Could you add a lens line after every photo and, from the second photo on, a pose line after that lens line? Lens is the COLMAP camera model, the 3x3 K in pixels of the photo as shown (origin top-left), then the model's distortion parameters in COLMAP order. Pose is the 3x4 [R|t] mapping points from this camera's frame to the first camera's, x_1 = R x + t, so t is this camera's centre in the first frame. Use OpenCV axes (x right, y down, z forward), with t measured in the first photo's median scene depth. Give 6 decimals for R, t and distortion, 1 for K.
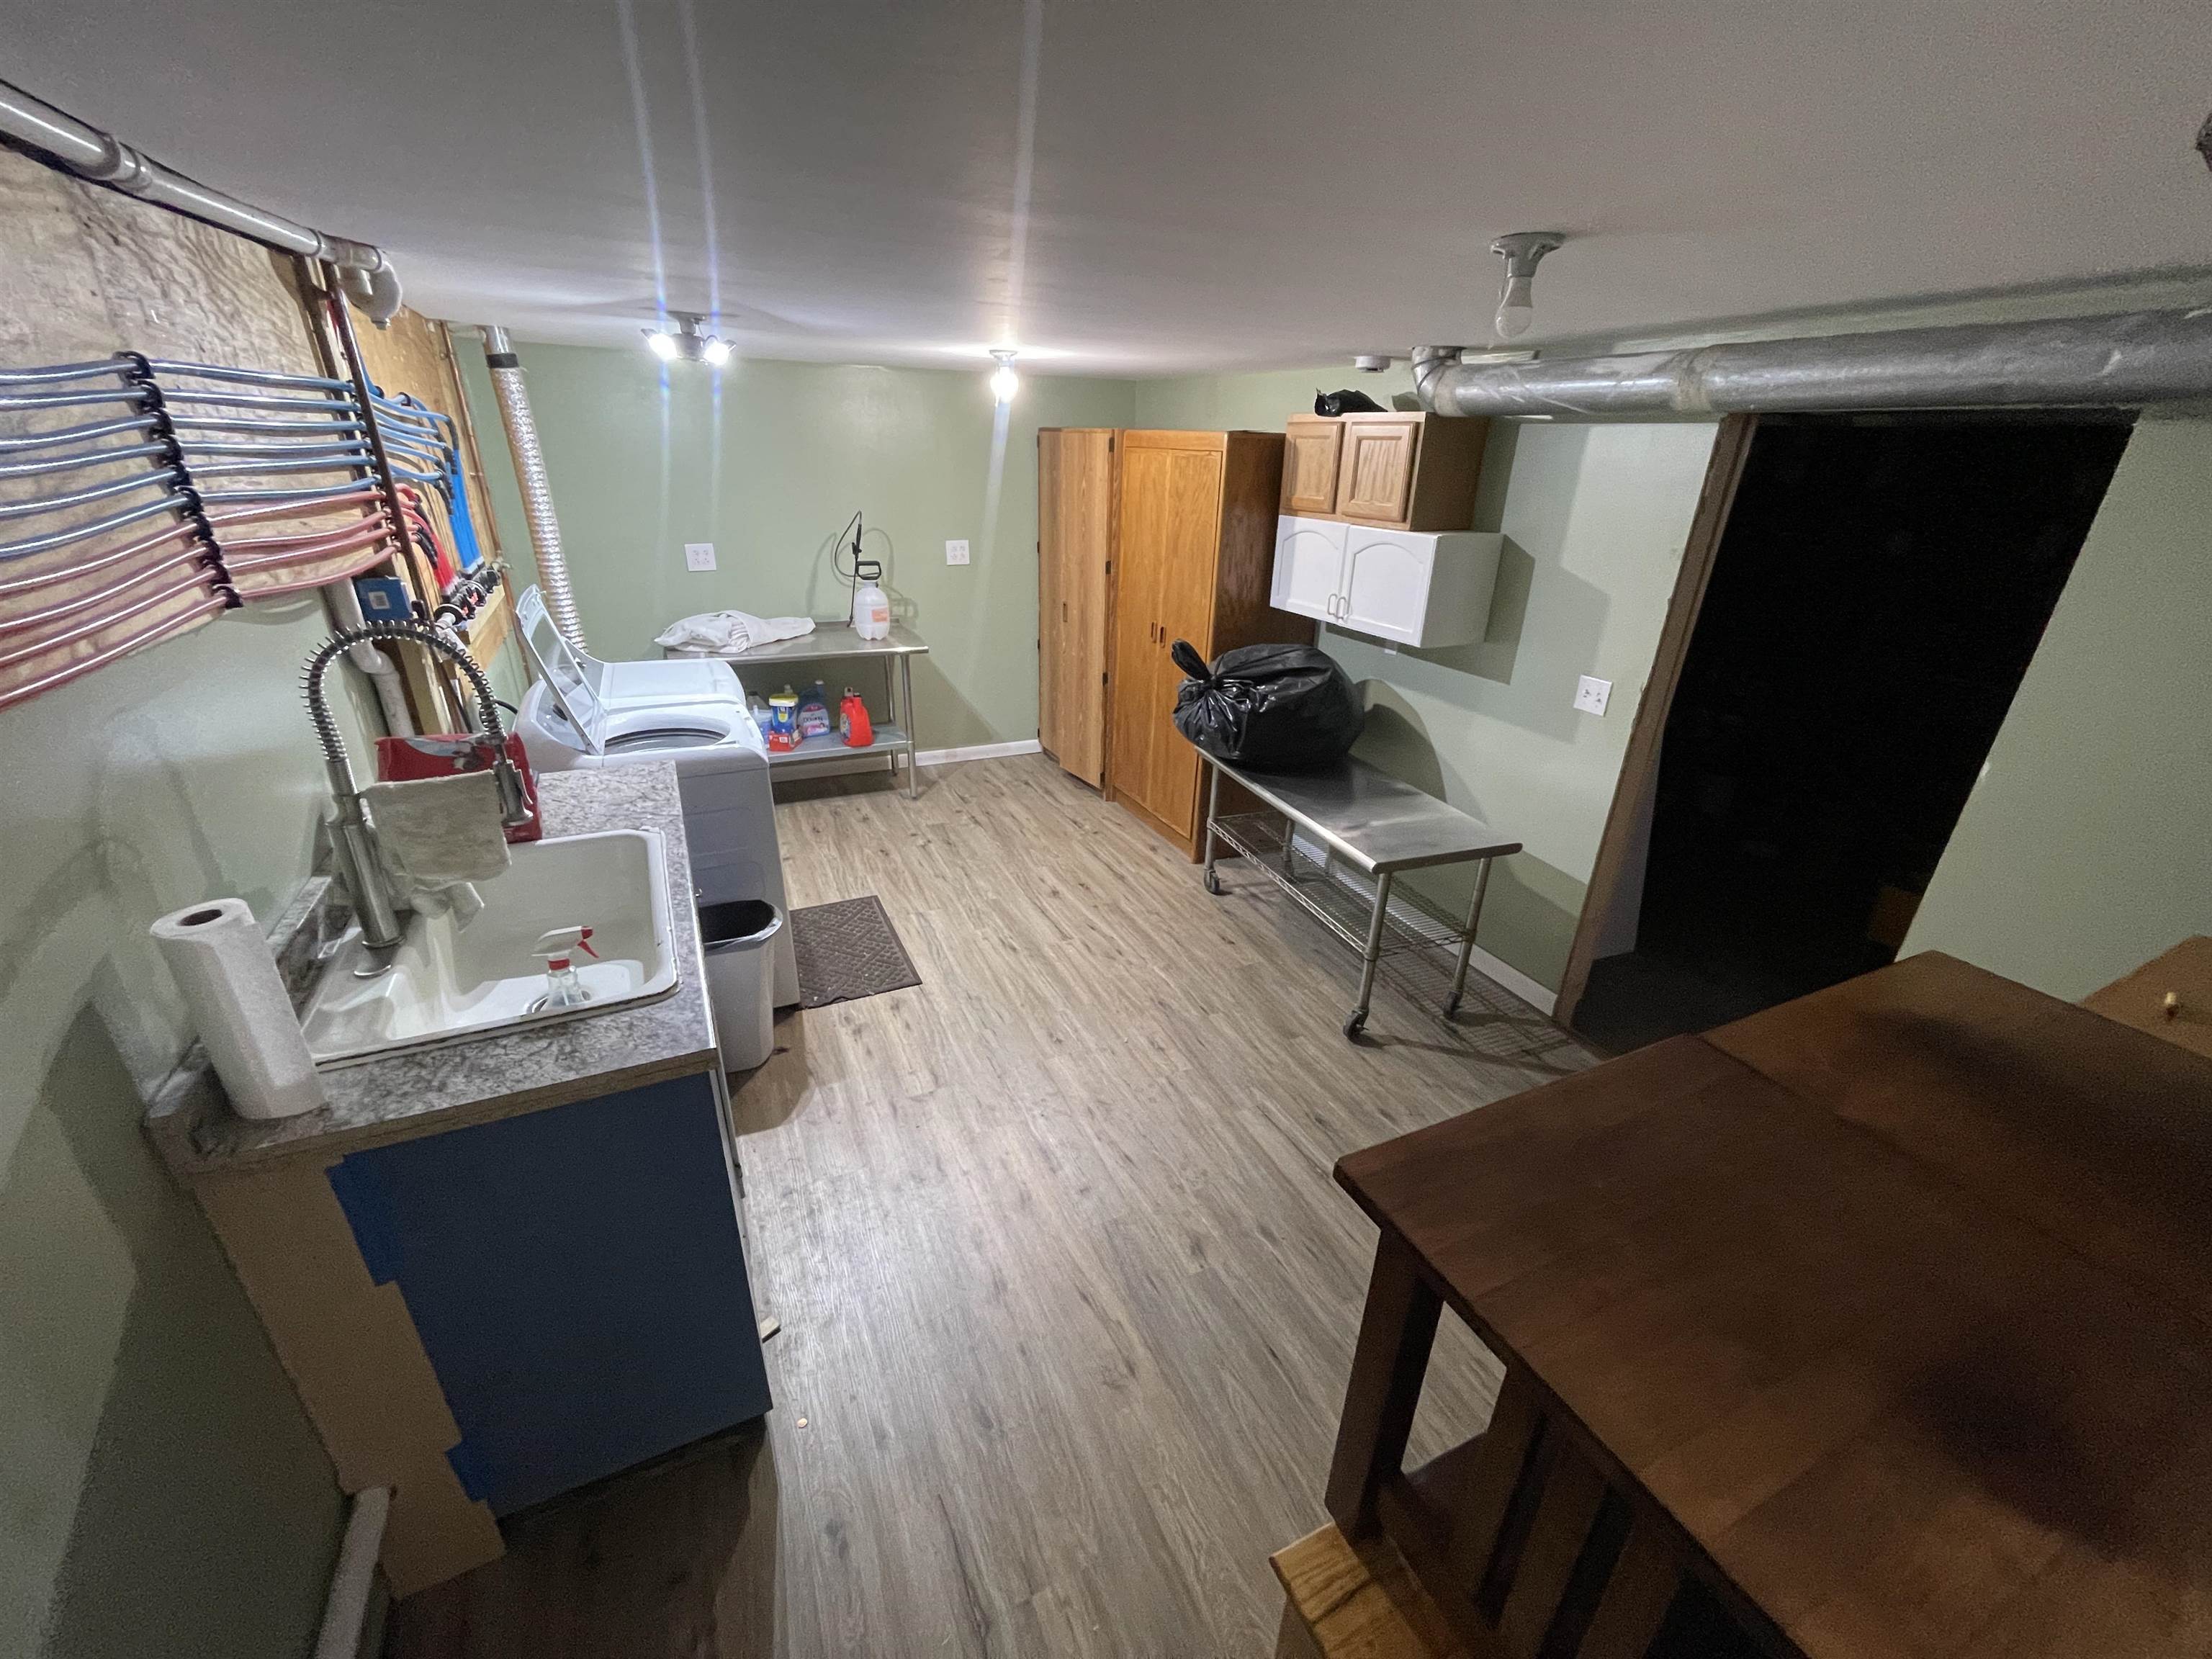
lens RADIAL K [[893.6, 0, 1105.4], [0, 893.6, 833.7], [0, 0, 1]] dist [-0.000940, 0.001170]
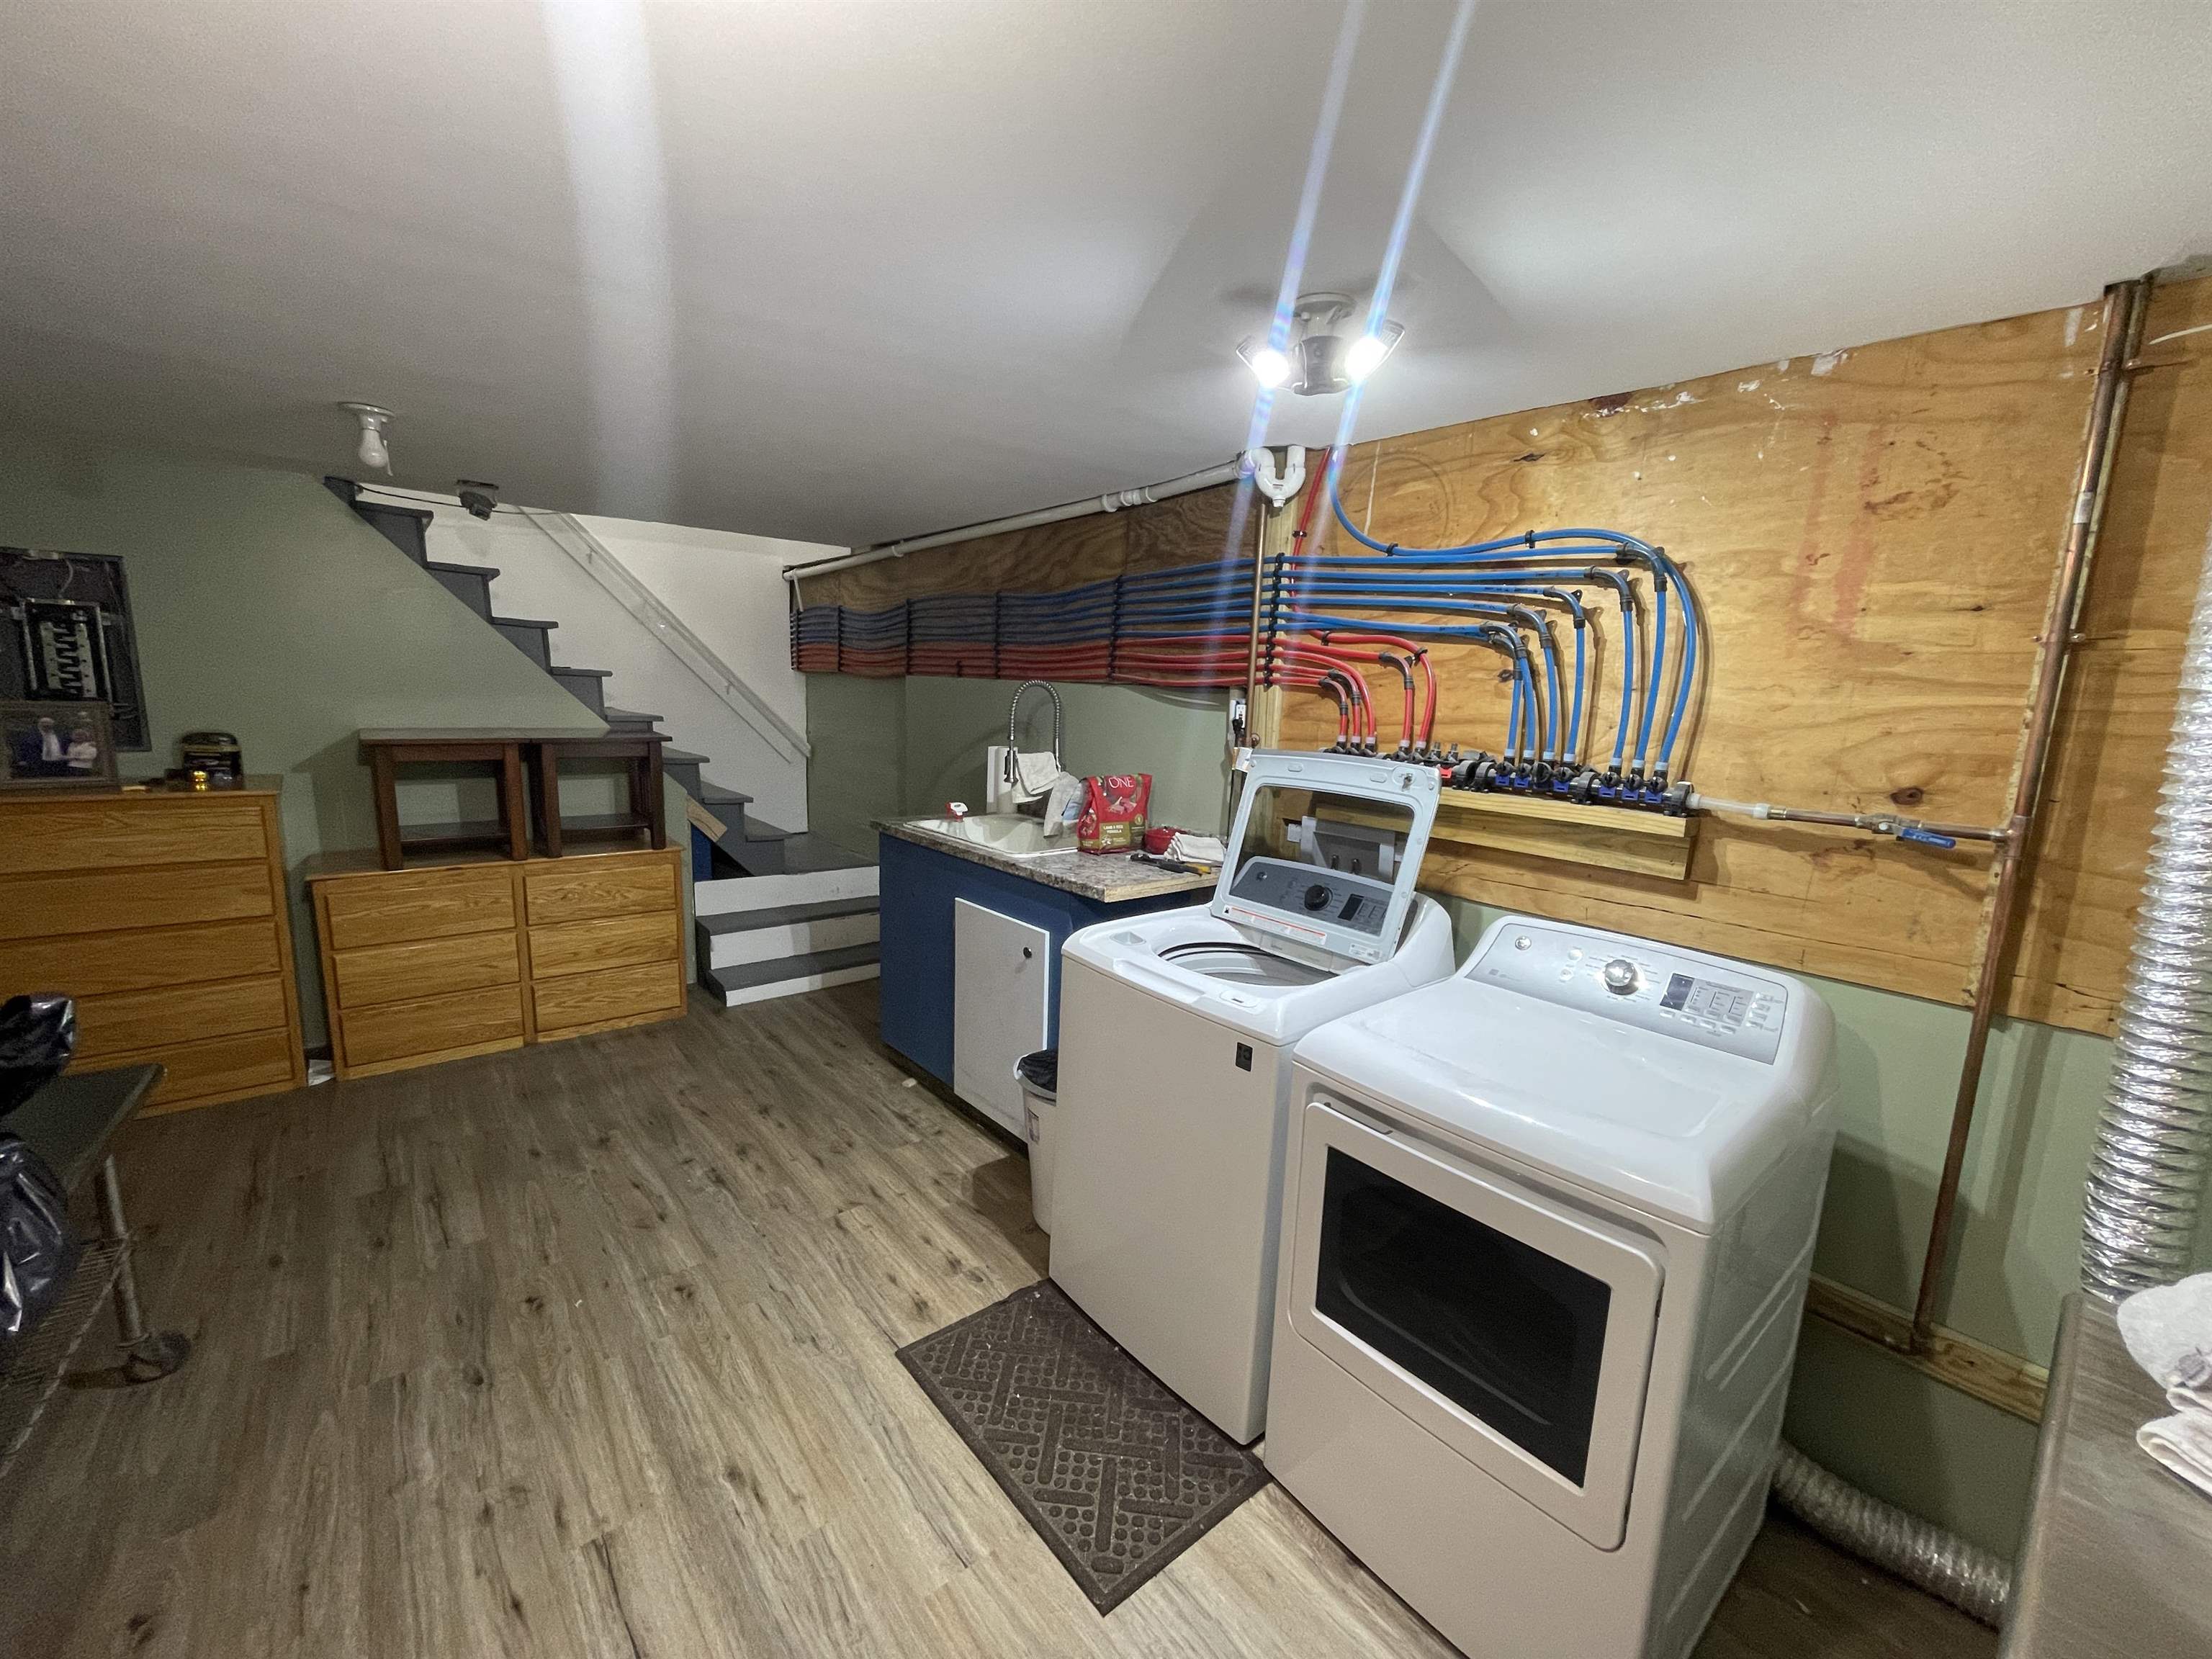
lens RADIAL K [[893.6, 0, 1108.4], [0, 893.6, 831.2], [0, 0, 1]] dist [-0.000940, 0.001170]
pose [[-0.966290, -0.020051, -0.256675, -0.202734], [-0.158194, 0.832802, 0.530487, -0.552676], [0.203123, 0.553208, -0.807900, 1.487452]]
